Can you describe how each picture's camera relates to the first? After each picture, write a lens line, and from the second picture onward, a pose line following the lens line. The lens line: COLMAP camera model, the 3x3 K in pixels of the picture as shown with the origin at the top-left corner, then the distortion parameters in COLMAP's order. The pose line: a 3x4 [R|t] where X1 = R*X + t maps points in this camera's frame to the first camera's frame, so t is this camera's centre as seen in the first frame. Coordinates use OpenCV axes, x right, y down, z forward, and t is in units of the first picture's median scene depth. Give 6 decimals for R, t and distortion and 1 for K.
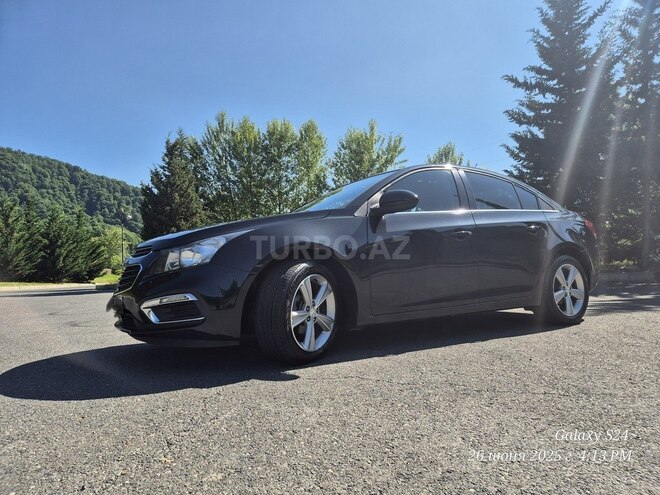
lens RADIAL K [[460.9, 0, 330.8], [0, 460.9, 248.4], [0, 0, 1]] dist [0.093438, -0.079975]
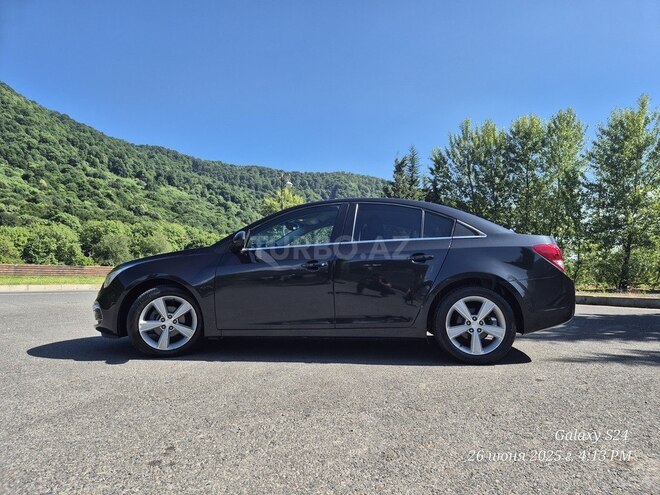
lens RADIAL K [[460.9, 0, 330.8], [0, 460.9, 248.4], [0, 0, 1]] dist [0.093438, -0.079975]
pose [[0.781179, -0.002319, -0.624303, 0.172772], [0.002172, 0.999997, -0.000996, -0.012229], [0.624303, -0.000578, 0.781182, 0.025249]]
